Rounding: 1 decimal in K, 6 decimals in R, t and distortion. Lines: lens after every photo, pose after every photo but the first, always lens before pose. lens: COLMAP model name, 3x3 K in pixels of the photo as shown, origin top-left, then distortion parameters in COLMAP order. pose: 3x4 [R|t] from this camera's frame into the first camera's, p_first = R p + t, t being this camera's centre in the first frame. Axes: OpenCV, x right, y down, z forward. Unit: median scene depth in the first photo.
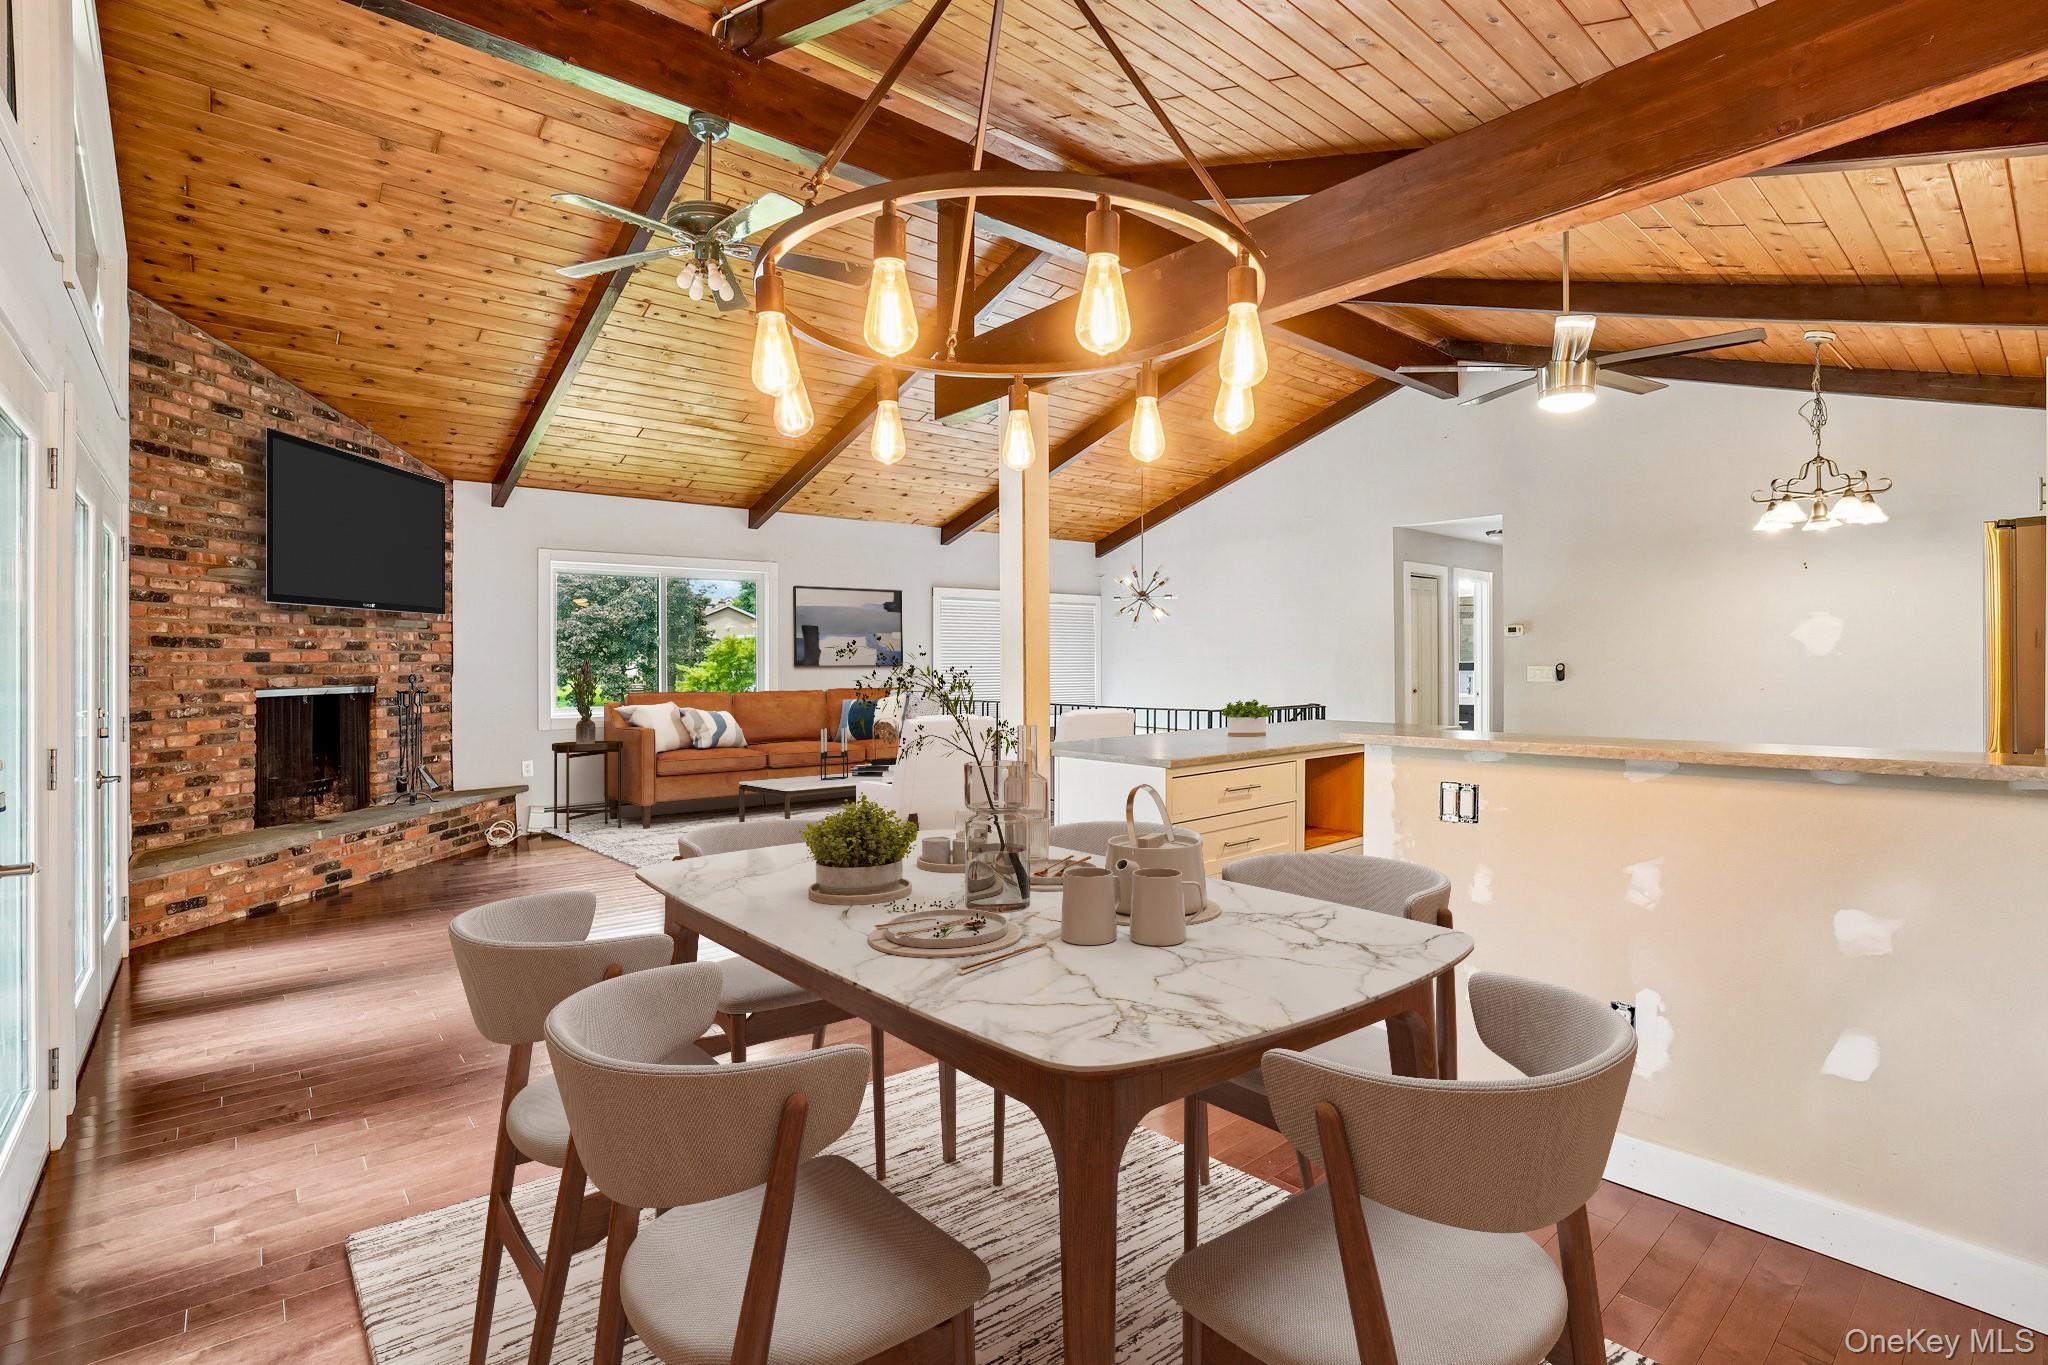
lens RADIAL K [[961.0, 0, 1019.3], [0, 961.0, 678.9], [0, 0, 1]] dist [-0.071176, 0.021216]
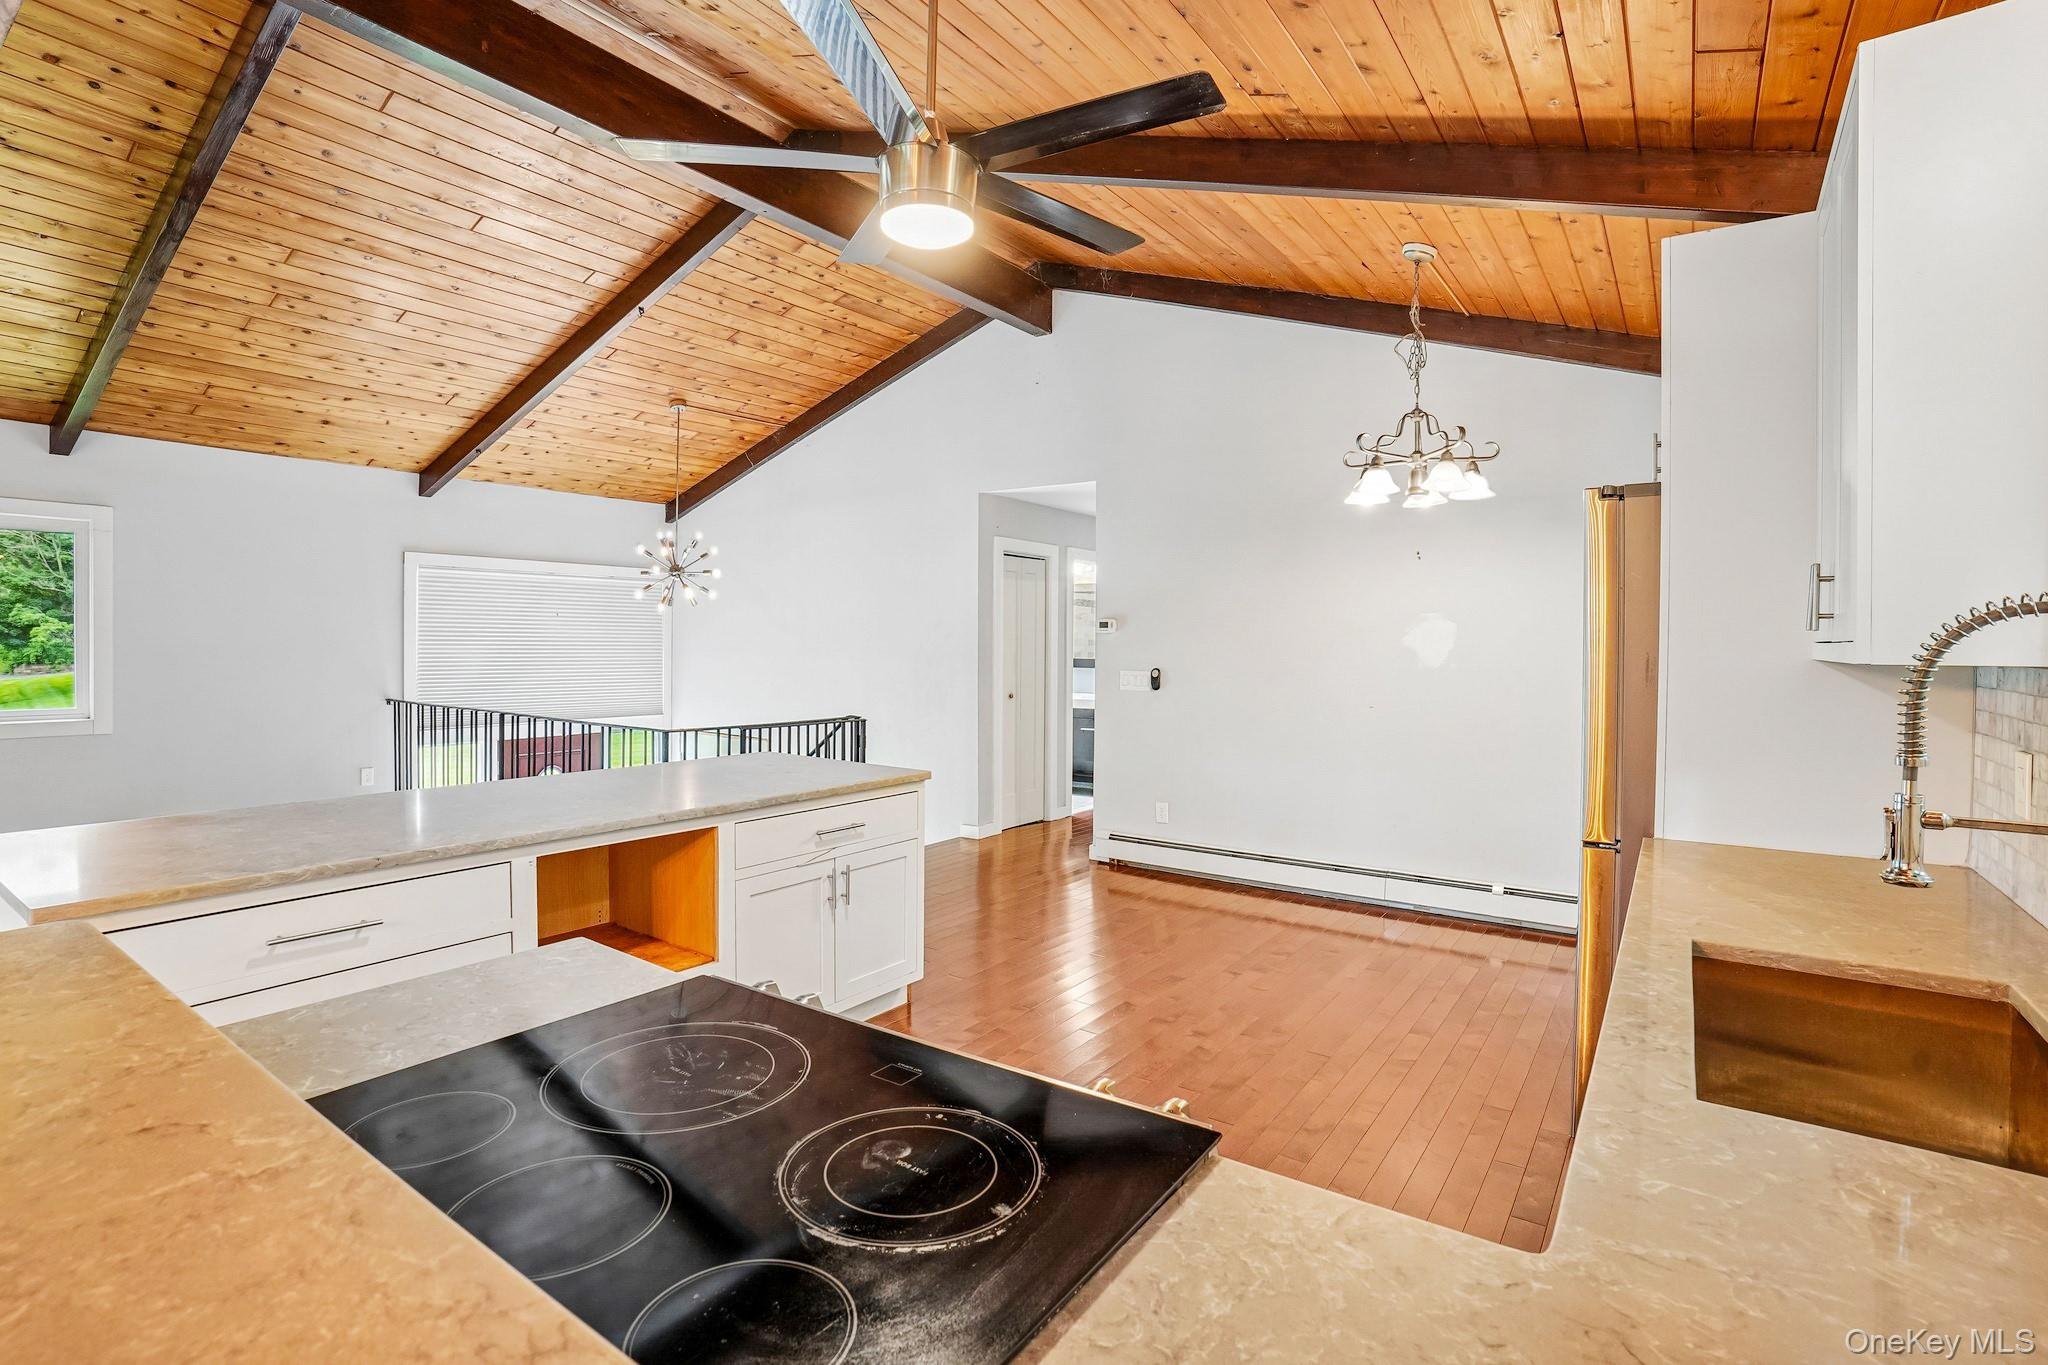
lens RADIAL K [[961.0, 0, 1016.4], [0, 961.0, 666.1], [0, 0, 1]] dist [-0.071176, 0.021216]
pose [[0.970470, 0.011021, 0.240968, 0.363734], [-0.012679, 0.999905, 0.005334, -0.029470], [-0.240887, -0.008232, 0.970518, 0.320315]]
